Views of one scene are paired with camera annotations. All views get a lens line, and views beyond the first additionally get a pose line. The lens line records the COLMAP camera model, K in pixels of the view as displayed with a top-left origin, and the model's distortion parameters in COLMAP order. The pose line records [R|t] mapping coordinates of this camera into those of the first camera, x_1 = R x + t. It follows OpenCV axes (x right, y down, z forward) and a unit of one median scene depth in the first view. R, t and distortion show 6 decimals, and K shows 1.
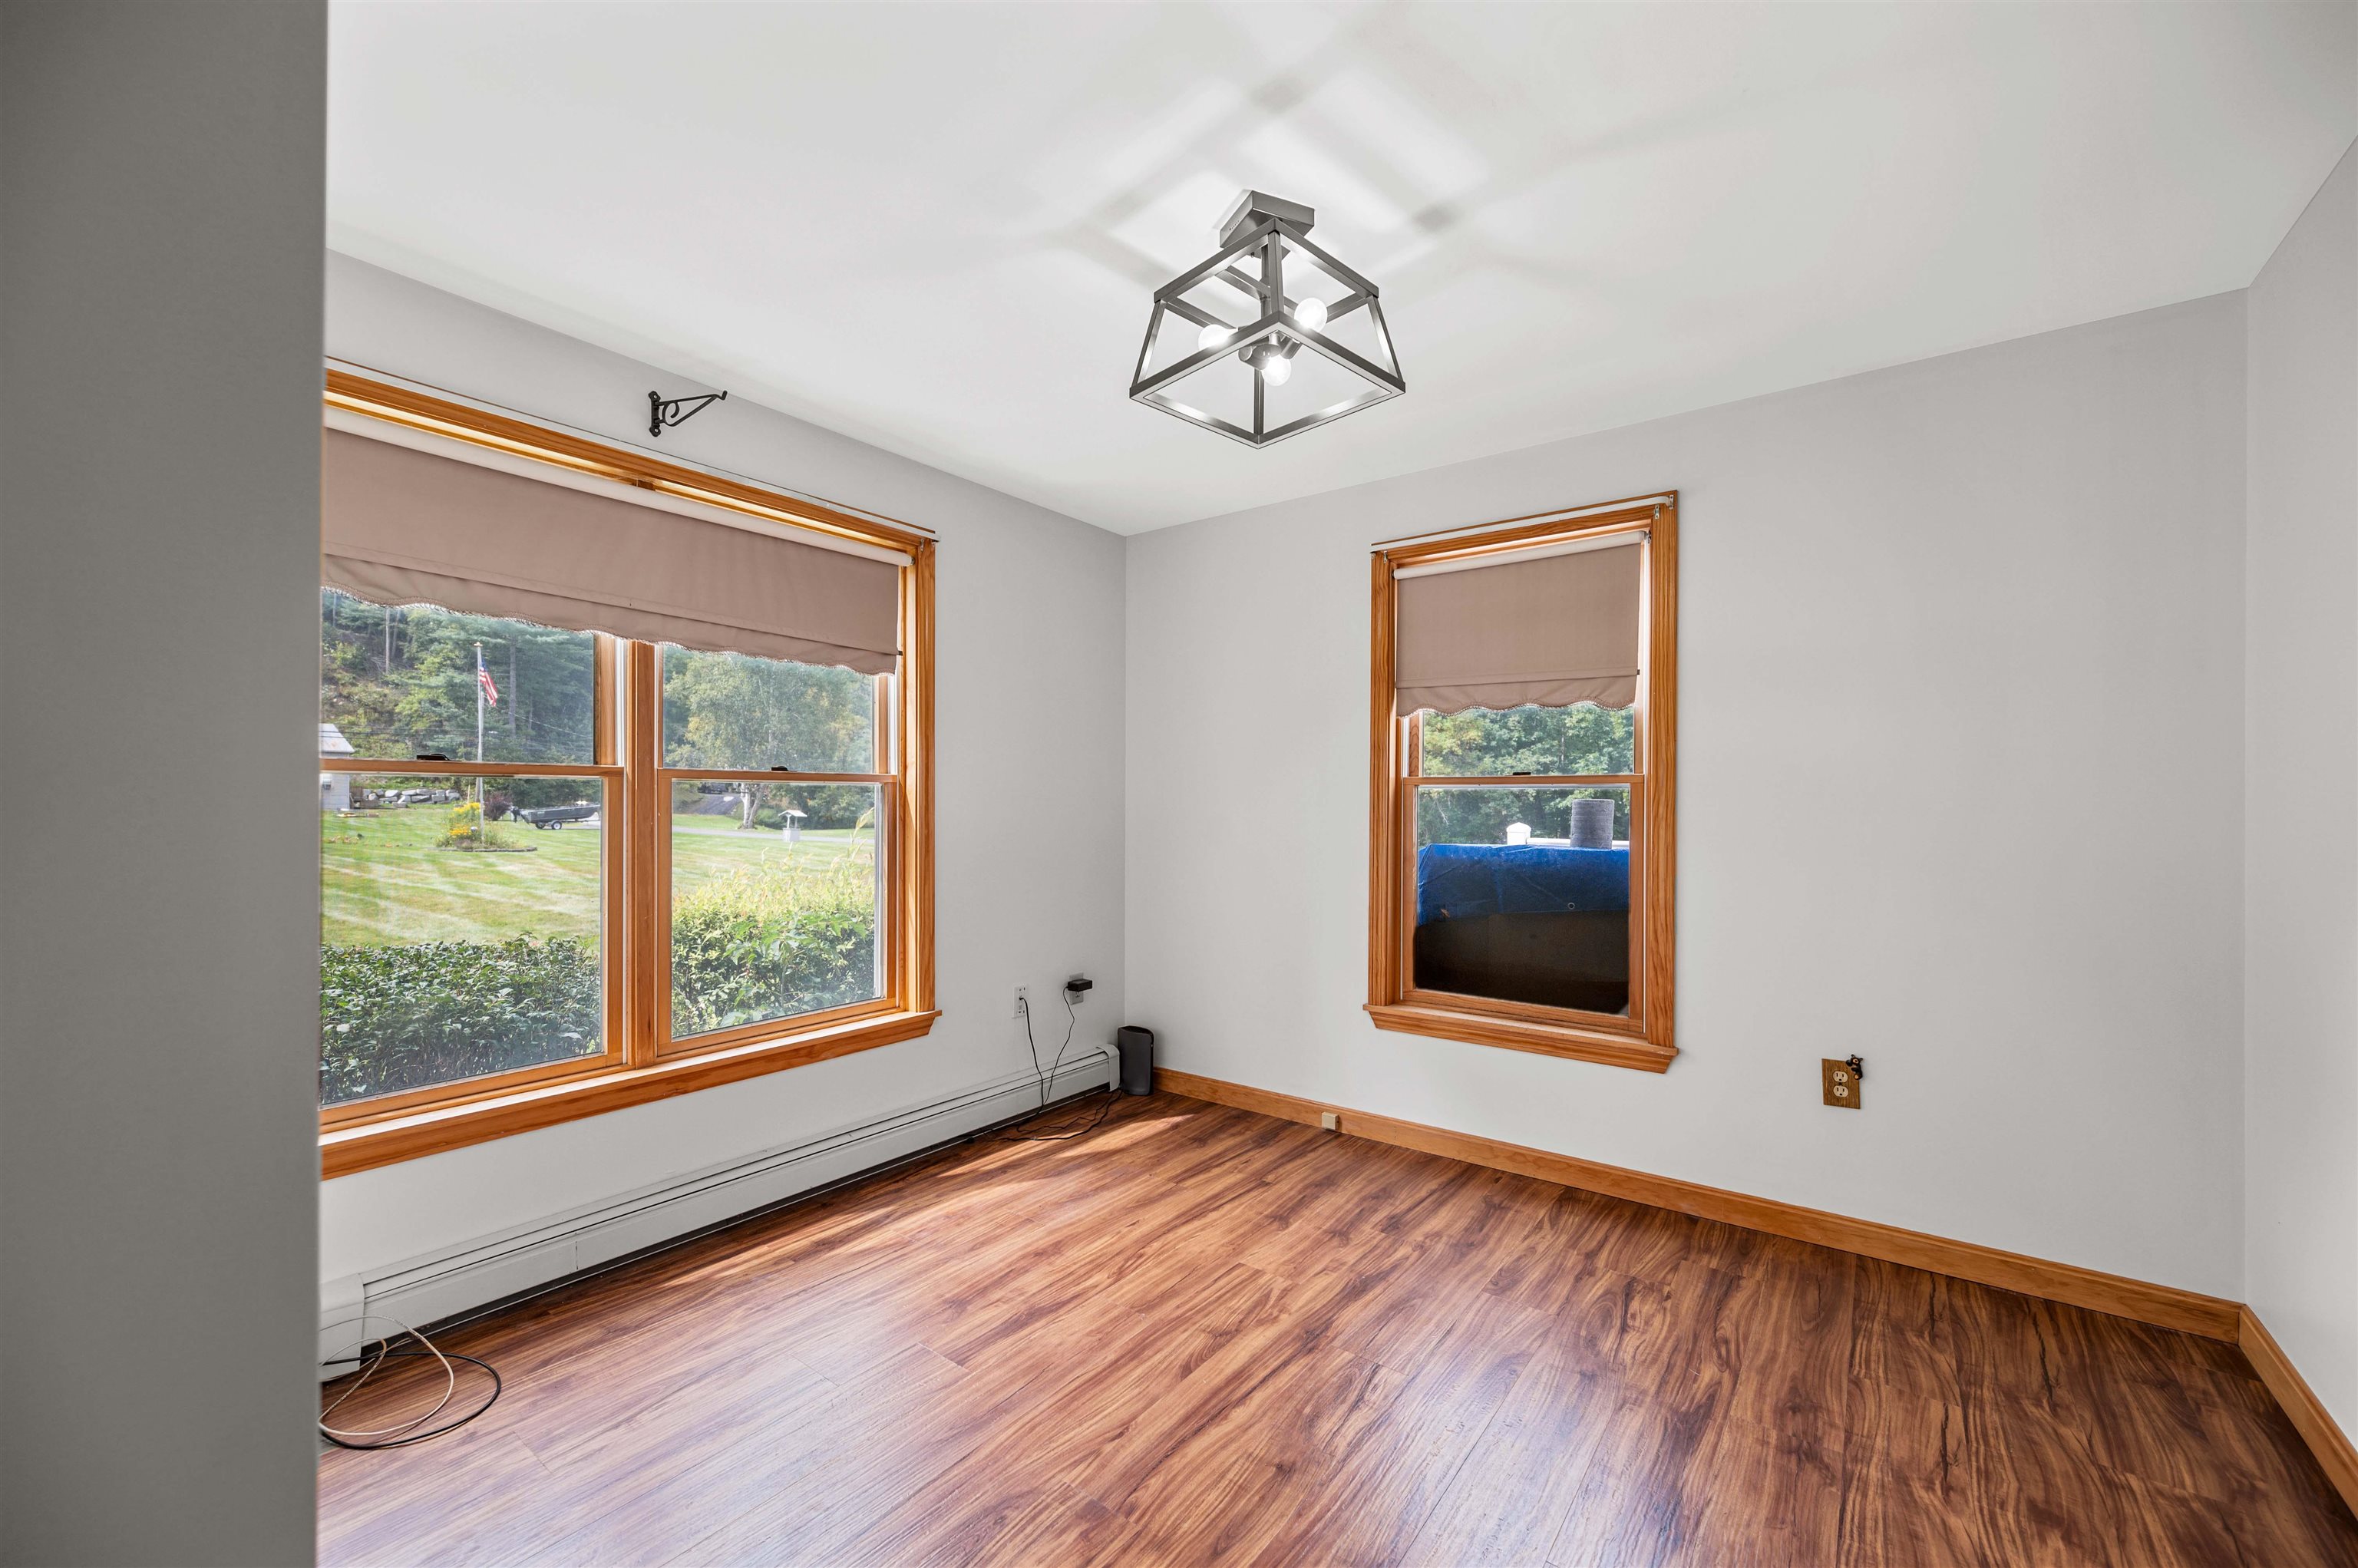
lens RADIAL K [[946.4, 0, 1183.9], [0, 946.4, 803.5], [0, 0, 1]] dist [-0.000761, 0.000431]
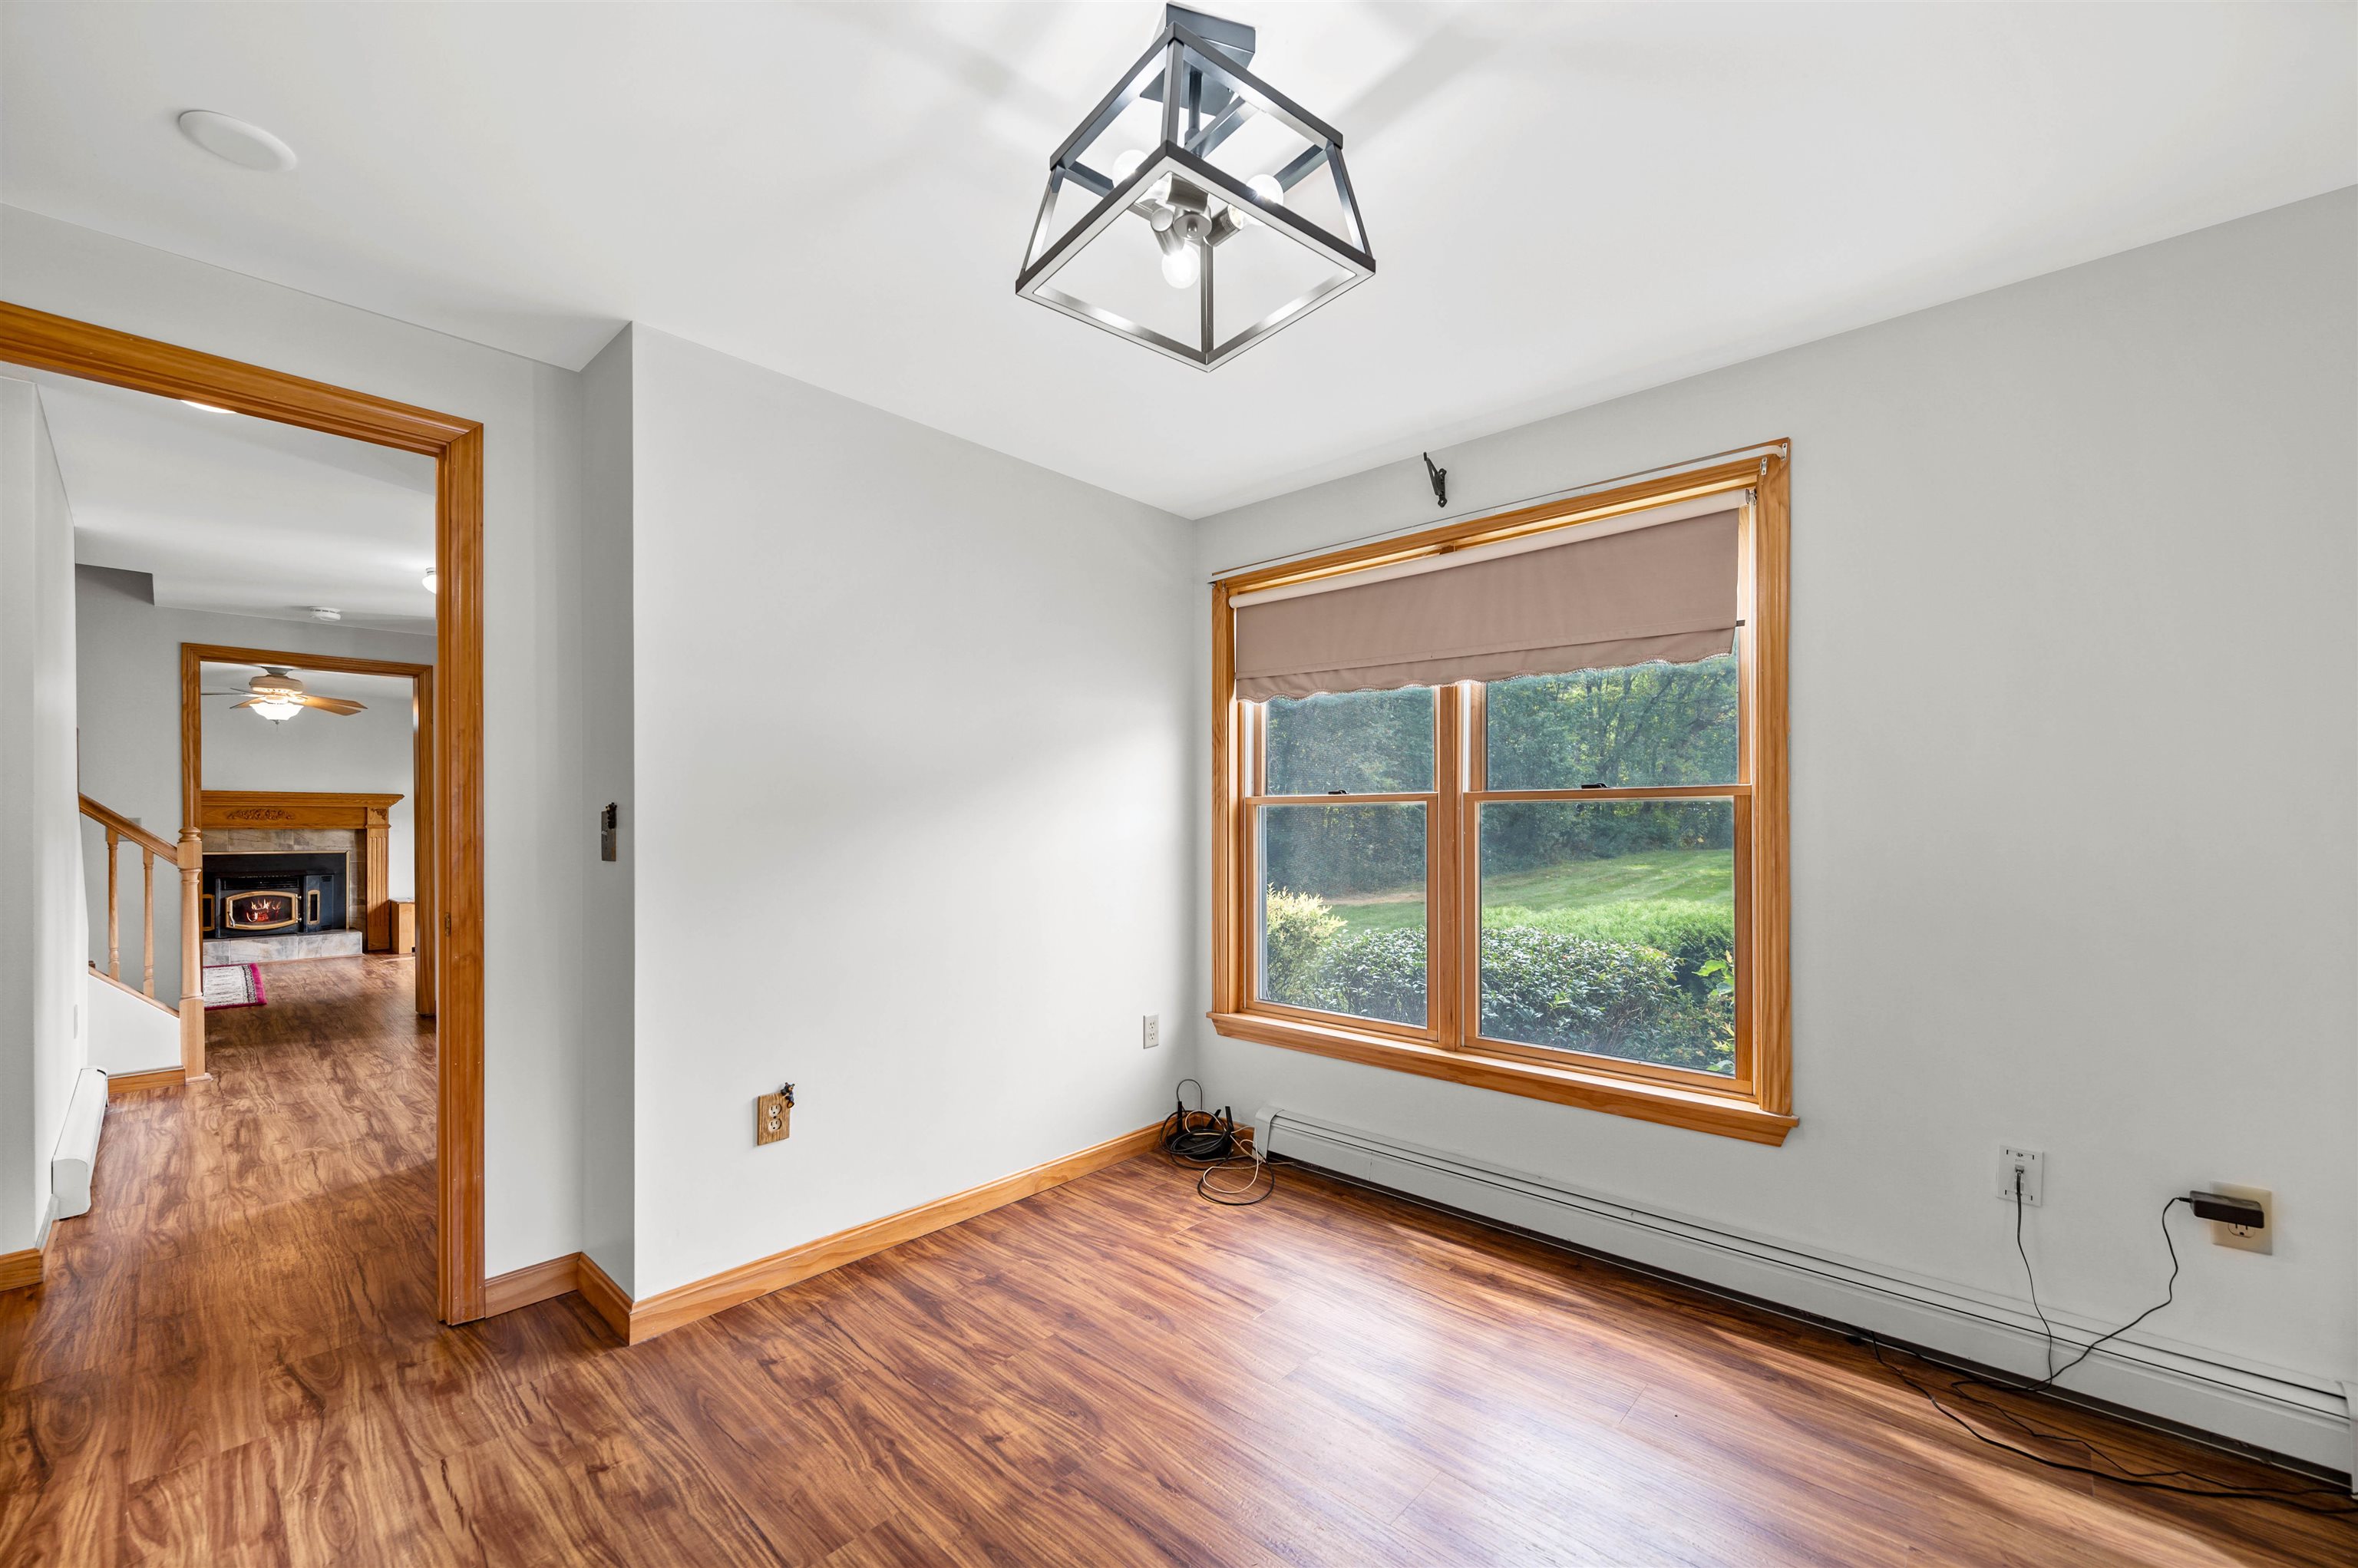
lens RADIAL K [[946.4, 0, 1161.1], [0, 946.4, 818.6], [0, 0, 1]] dist [-0.000761, 0.000431]
pose [[-0.126089, -0.006855, -0.991995, 0.507265], [0.001664, 0.999973, -0.007122, 0.001640], [0.992017, -0.002549, -0.126075, 0.642252]]
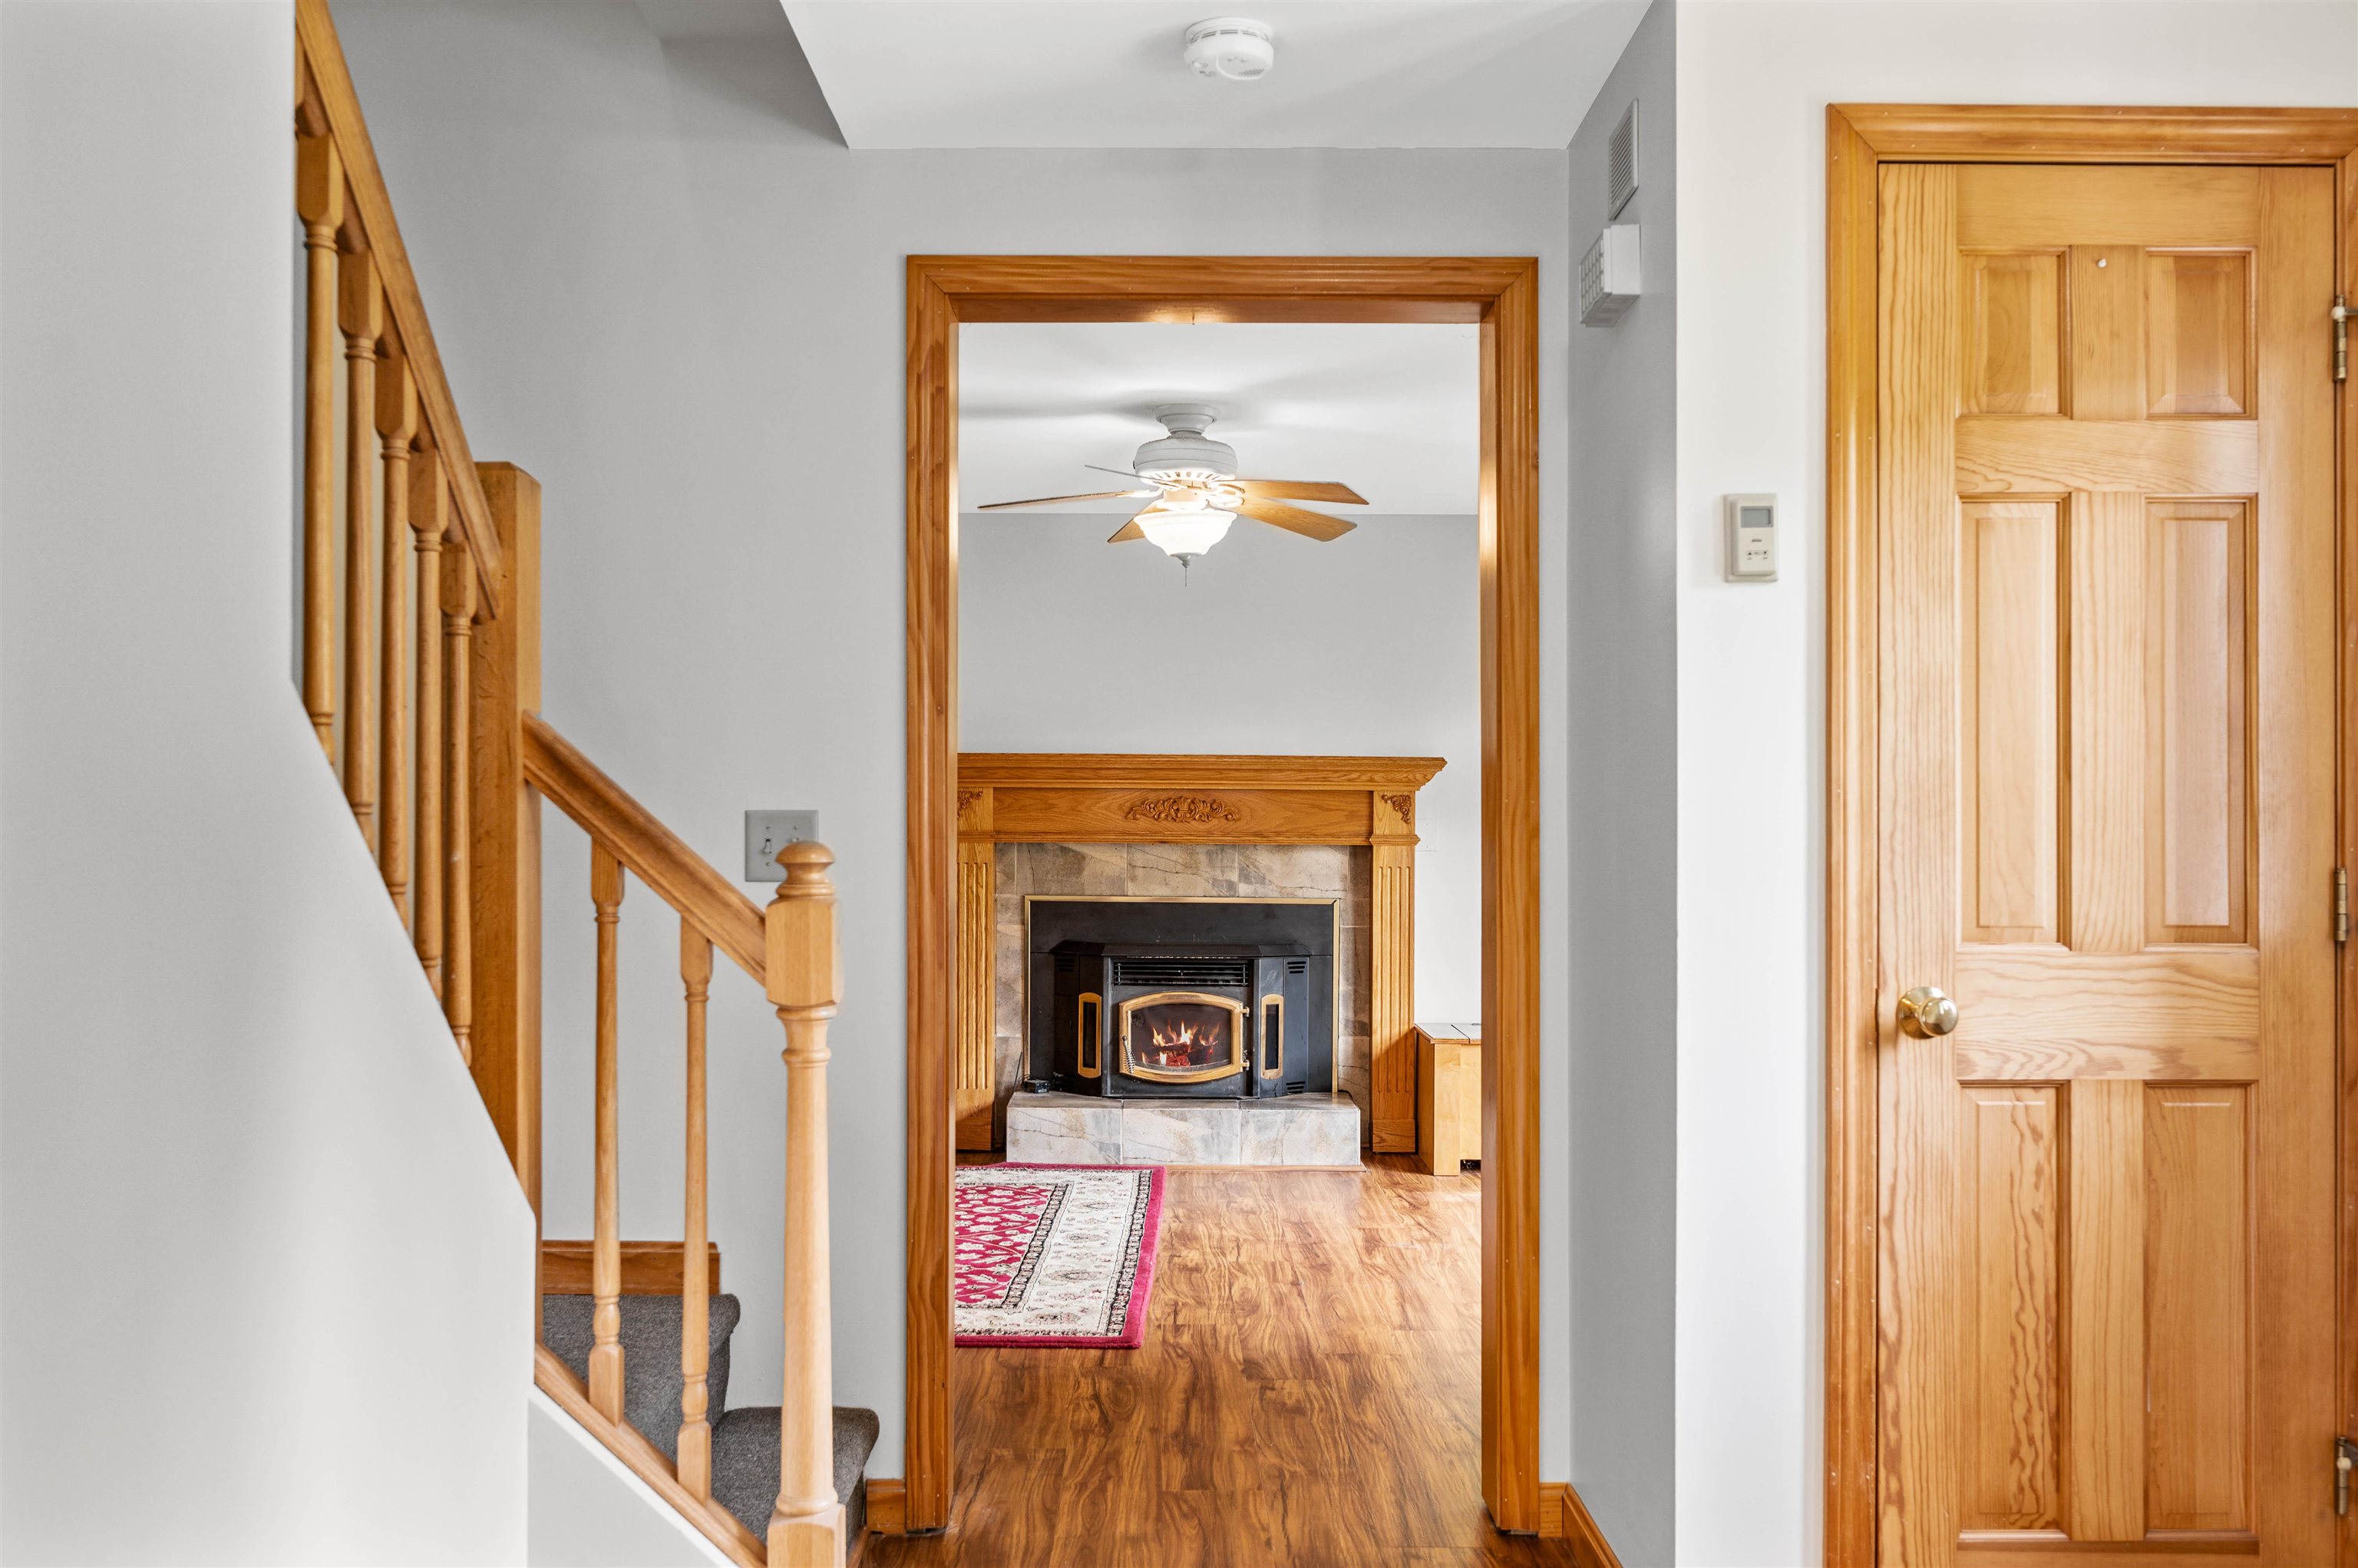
lens RADIAL K [[2064.2, 0, 1163.5], [0, 2064.2, 782.7], [0, 0, 1]] dist [-0.094490, -0.003119]
pose [[-0.802413, -0.022929, -0.596329, 0.454365], [-0.009585, 0.999628, -0.025539, 0.001416], [0.596692, -0.014777, -0.802334, 0.586264]]
